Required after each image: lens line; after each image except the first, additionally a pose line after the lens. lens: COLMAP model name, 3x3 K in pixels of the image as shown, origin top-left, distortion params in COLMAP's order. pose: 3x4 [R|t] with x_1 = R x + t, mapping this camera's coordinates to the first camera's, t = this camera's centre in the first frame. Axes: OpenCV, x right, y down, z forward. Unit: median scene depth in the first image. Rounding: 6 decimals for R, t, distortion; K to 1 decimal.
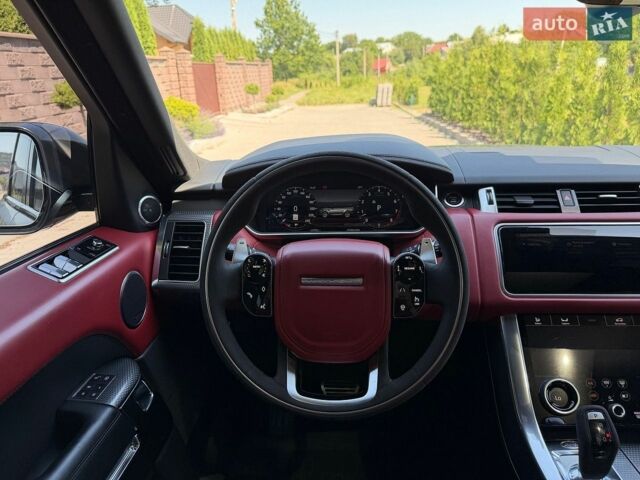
lens RADIAL K [[460.2, 0, 322.8], [0, 460.2, 240.7], [0, 0, 1]] dist [0.007956, -0.025856]
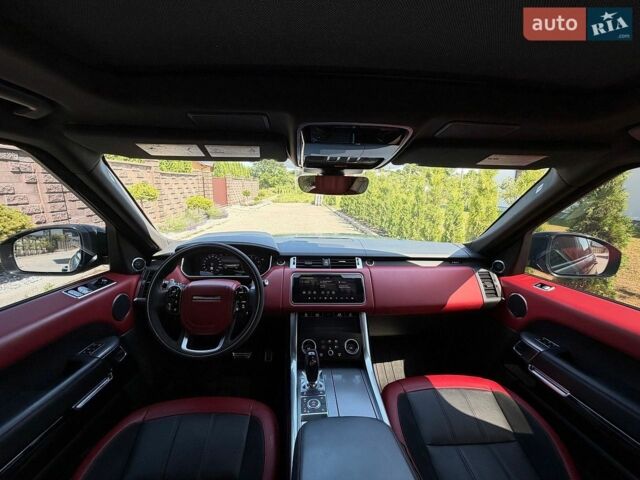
lens RADIAL K [[255.9, 0, 319.7], [0, 255.9, 241.3], [0, 0, 1]] dist [-0.000149, 0.000789]
pose [[0.991791, 0.025428, 0.125317, 0.322287], [-0.007955, 0.990400, -0.138000, -0.016552], [-0.127623, 0.135870, 0.982472, -0.303038]]
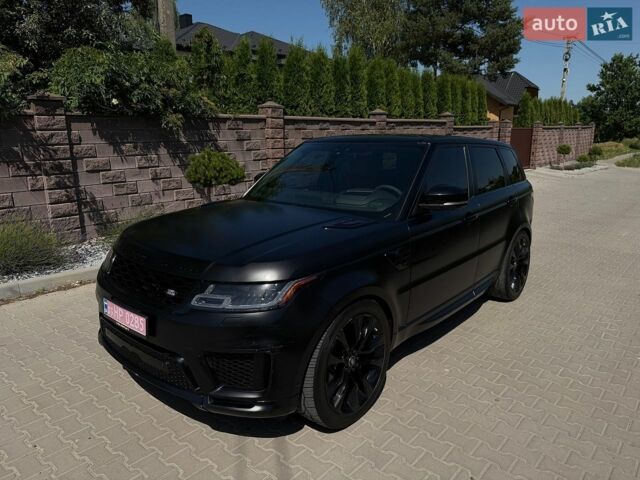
lens RADIAL K [[451.9, 0, 322.5], [0, 451.9, 238.4], [0, 0, 1]] dist [0.027561, -0.048160]
pose [[0.785984, 0.159901, -0.597210, 2.135693], [-0.223994, 0.973997, -0.034013, 1.580914], [0.576242, 0.160505, 0.801363, -5.659942]]
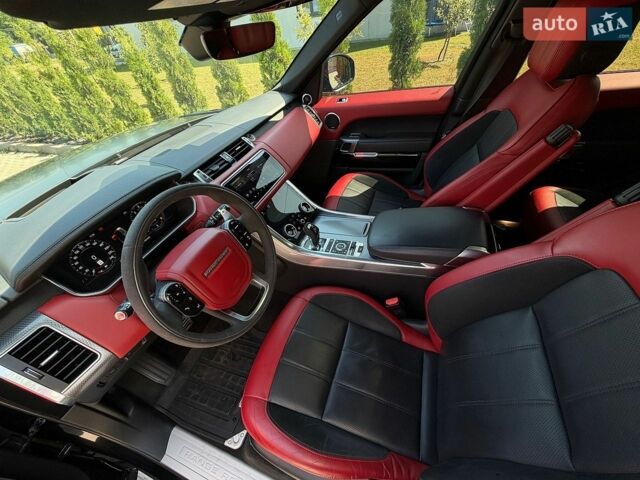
lens RADIAL K [[250.0, 0, 317.8], [0, 250.0, 242.7], [0, 0, 1]] dist [-0.000681, 0.001169]
pose [[0.288182, -0.657432, 0.696228, -0.354627], [0.415561, 0.740903, 0.527609, -0.221926], [-0.862705, 0.137278, 0.486718, 0.172780]]
